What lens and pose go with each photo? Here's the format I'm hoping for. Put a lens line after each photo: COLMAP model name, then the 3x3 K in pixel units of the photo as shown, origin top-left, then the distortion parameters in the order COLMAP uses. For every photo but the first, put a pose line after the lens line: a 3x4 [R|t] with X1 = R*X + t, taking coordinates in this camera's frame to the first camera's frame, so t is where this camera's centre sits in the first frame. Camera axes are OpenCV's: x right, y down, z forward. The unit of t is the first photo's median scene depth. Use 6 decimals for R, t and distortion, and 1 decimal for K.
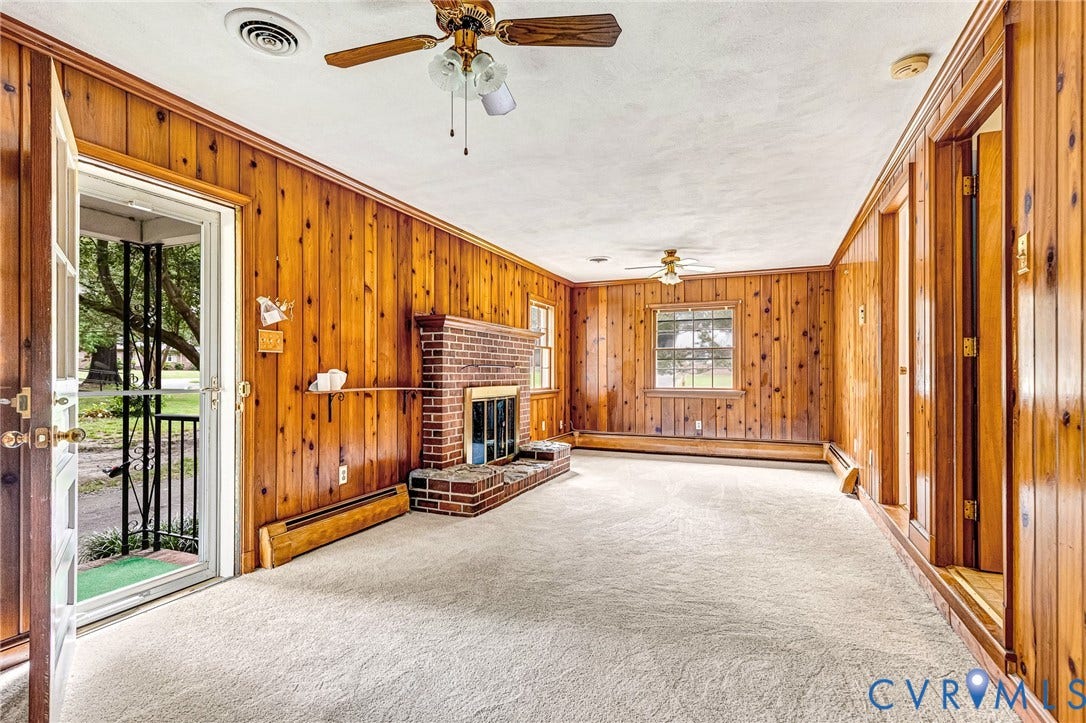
lens RADIAL K [[513.4, 0, 548.6], [0, 513.4, 368.6], [0, 0, 1]] dist [0.005811, 0.000454]
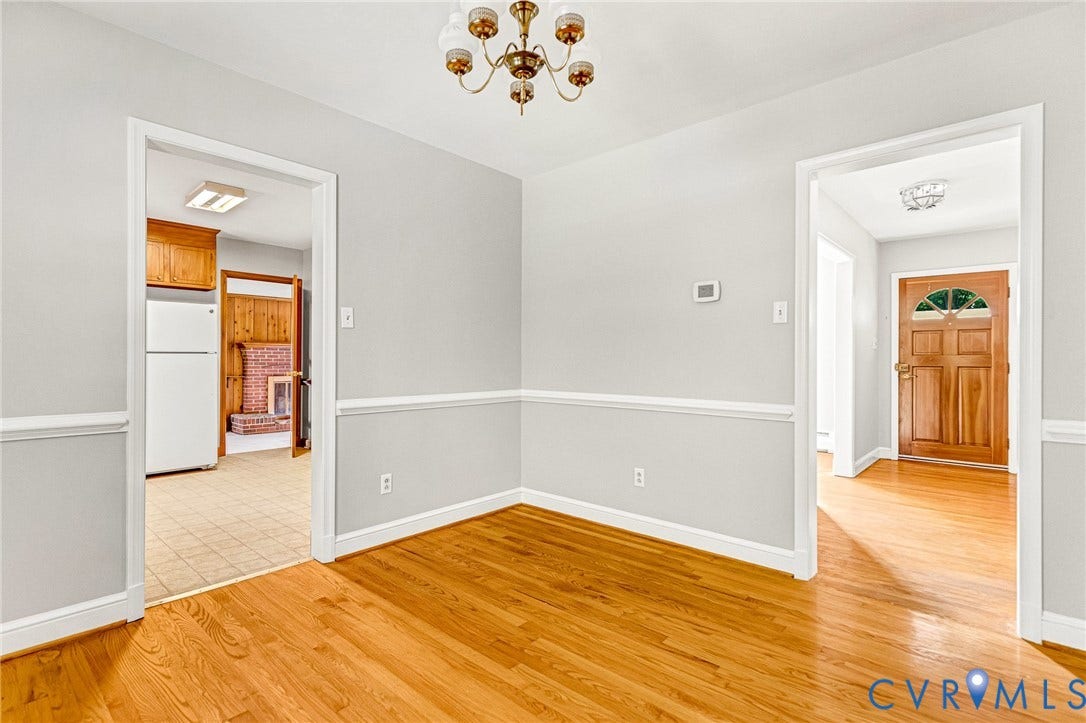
lens RADIAL K [[514.3, 0, 544.8], [0, 514.3, 357.1], [0, 0, 1]] dist [0.002877, 0.000467]
pose [[0.944227, 0.000340, -0.329295, 1.650865], [-0.001032, 0.999998, -0.001929, -0.038795], [0.329294, 0.002161, 0.944225, -0.609010]]
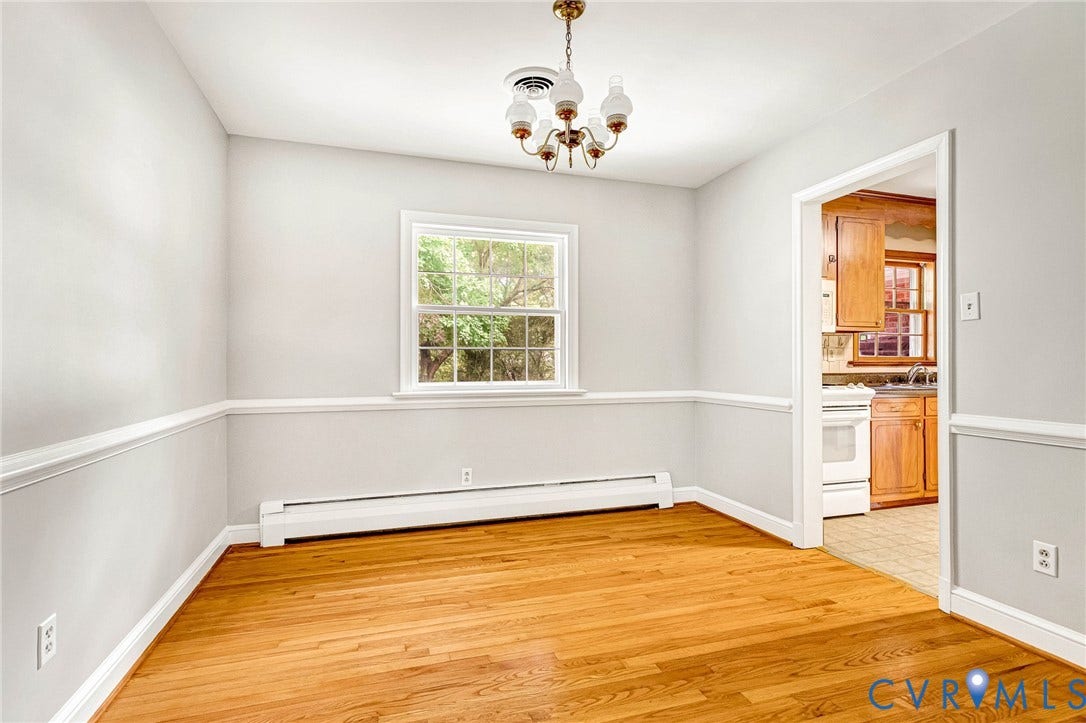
lens RADIAL K [[523.9, 0, 541.8], [0, 523.9, 359.0], [0, 0, 1]] dist [0.001197, 0.000555]
pose [[-0.762074, -0.004190, -0.647476, 1.841370], [0.003020, 0.999945, -0.010025, -0.035910], [0.647483, -0.009595, -0.762020, 0.048224]]
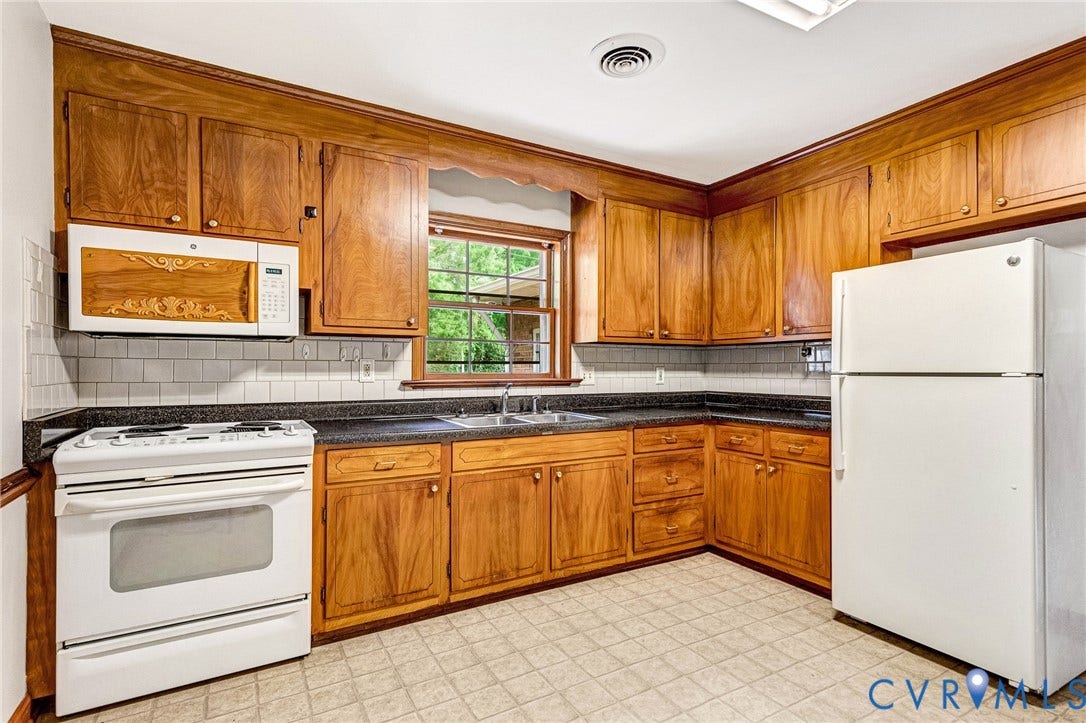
lens RADIAL K [[513.4, 0, 548.6], [0, 513.4, 368.6], [0, 0, 1]] dist [0.005811, 0.000454]
pose [[-0.605437, -0.001753, -0.795892, 1.124778], [0.001837, 0.999992, -0.003600, -0.053533], [0.795891, -0.003641, -0.605428, 0.203792]]
